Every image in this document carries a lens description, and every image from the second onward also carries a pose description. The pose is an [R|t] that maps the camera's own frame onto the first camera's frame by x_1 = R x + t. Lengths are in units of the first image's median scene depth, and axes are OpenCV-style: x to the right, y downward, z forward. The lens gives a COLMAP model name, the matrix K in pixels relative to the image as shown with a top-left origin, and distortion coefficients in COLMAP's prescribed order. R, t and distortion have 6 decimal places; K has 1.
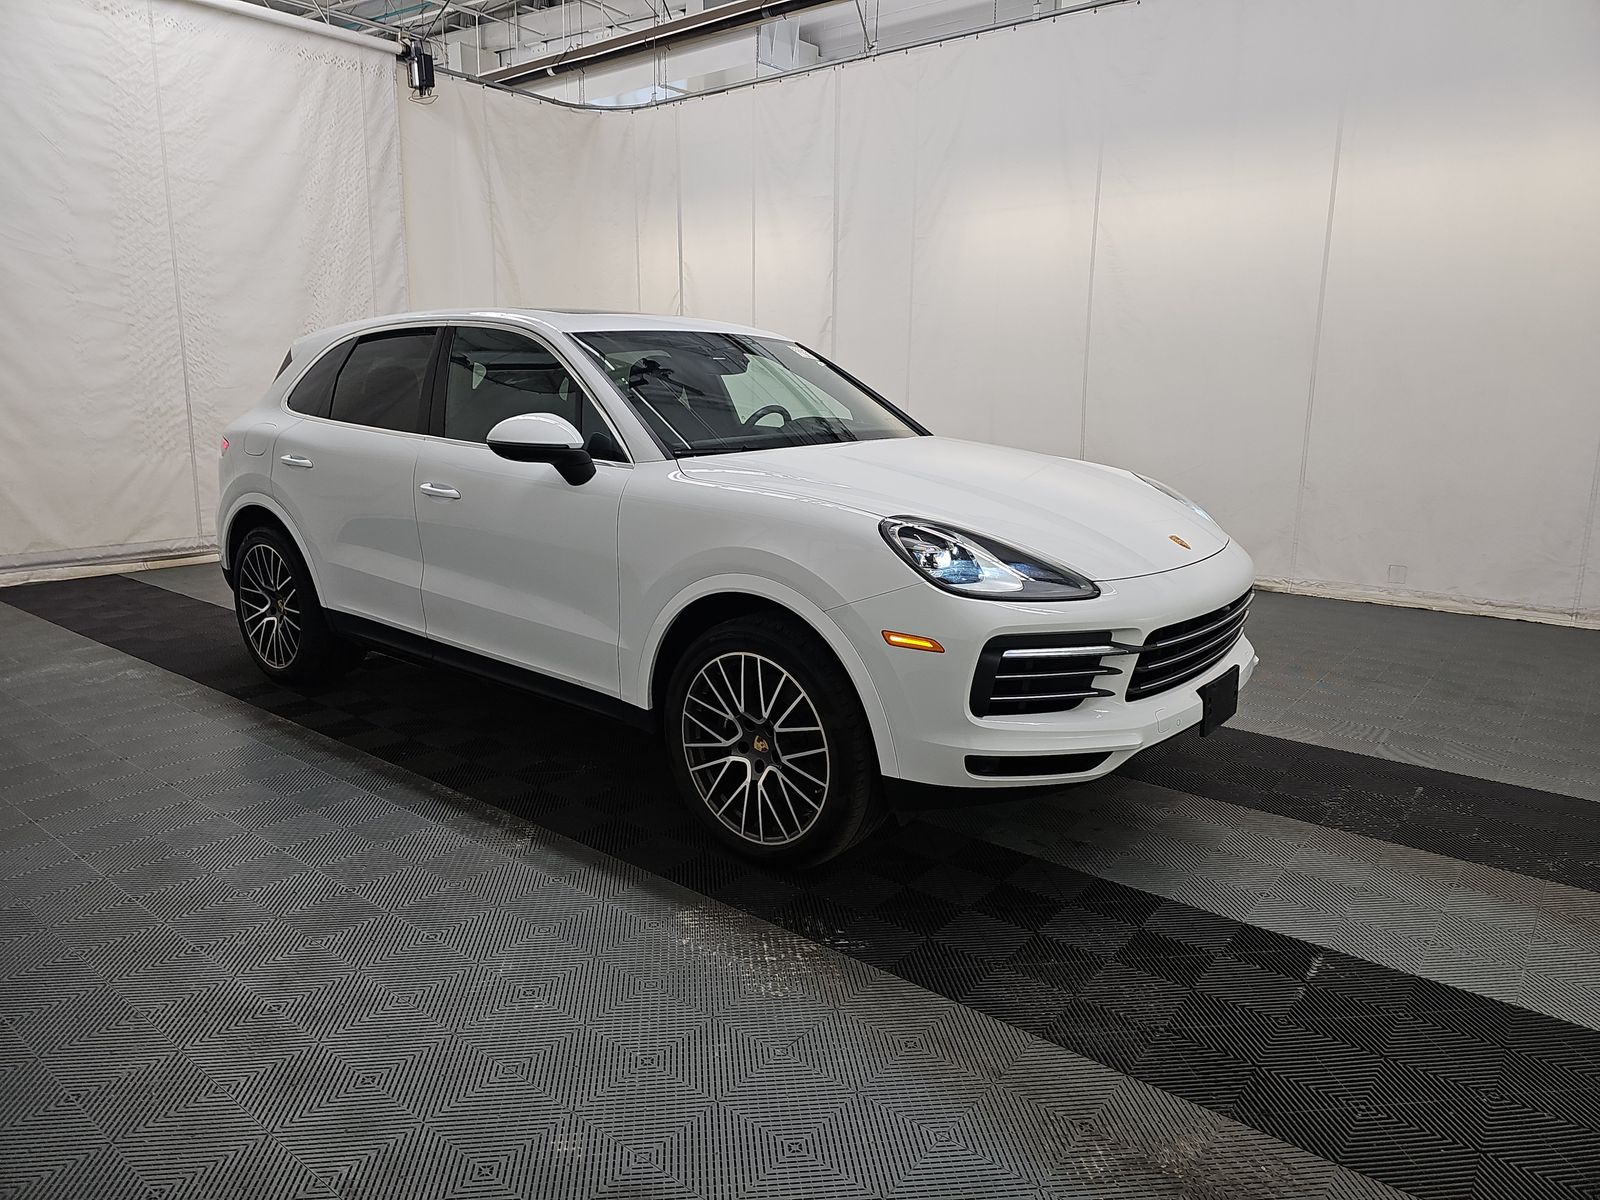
lens RADIAL K [[1052.1, 0, 800.0], [0, 1052.1, 600.0], [0, 0, 1]] dist [0.047791, -0.036413]
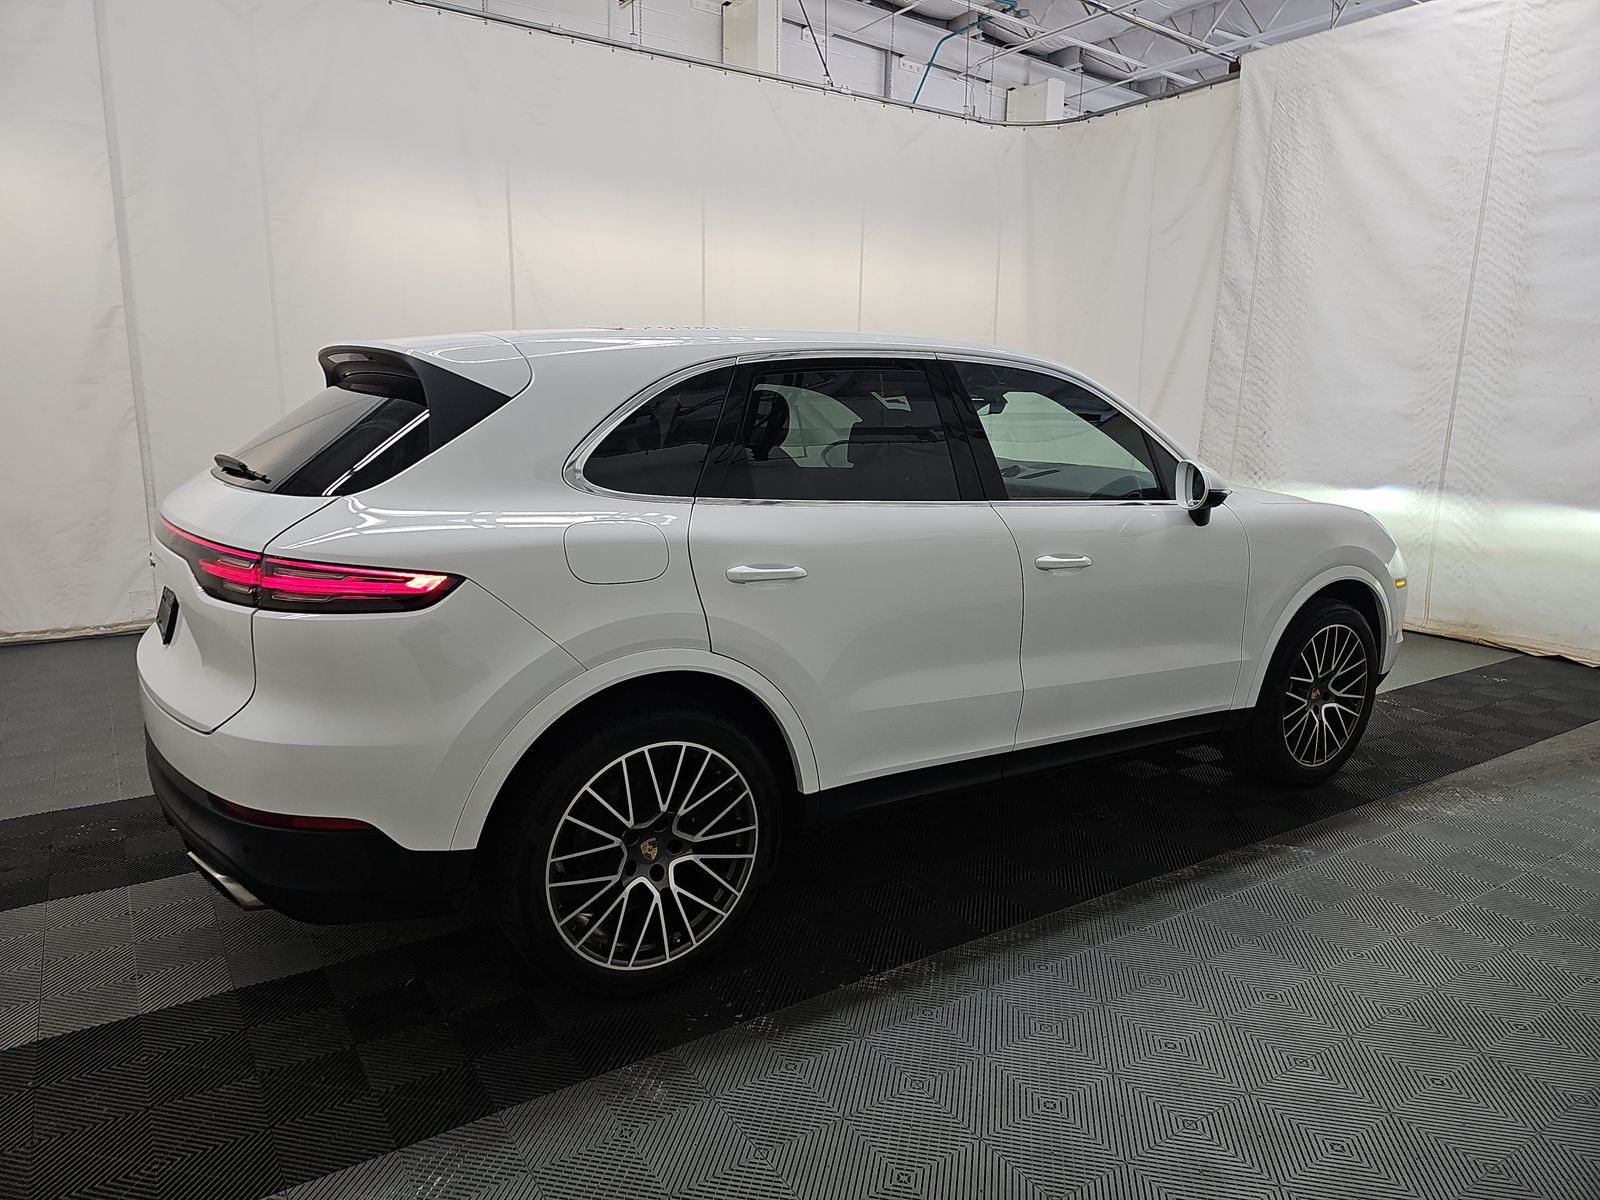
lens RADIAL K [[1068.2, 0, 800.0], [0, 1068.2, 600.0], [0, 0, 1]] dist [0.069112, -0.057475]
pose [[0.287441, -0.171118, 0.942388, -0.623811], [0.183632, 0.975504, 0.121121, -0.110237], [-0.940030, 0.138238, 0.311823, 0.483529]]
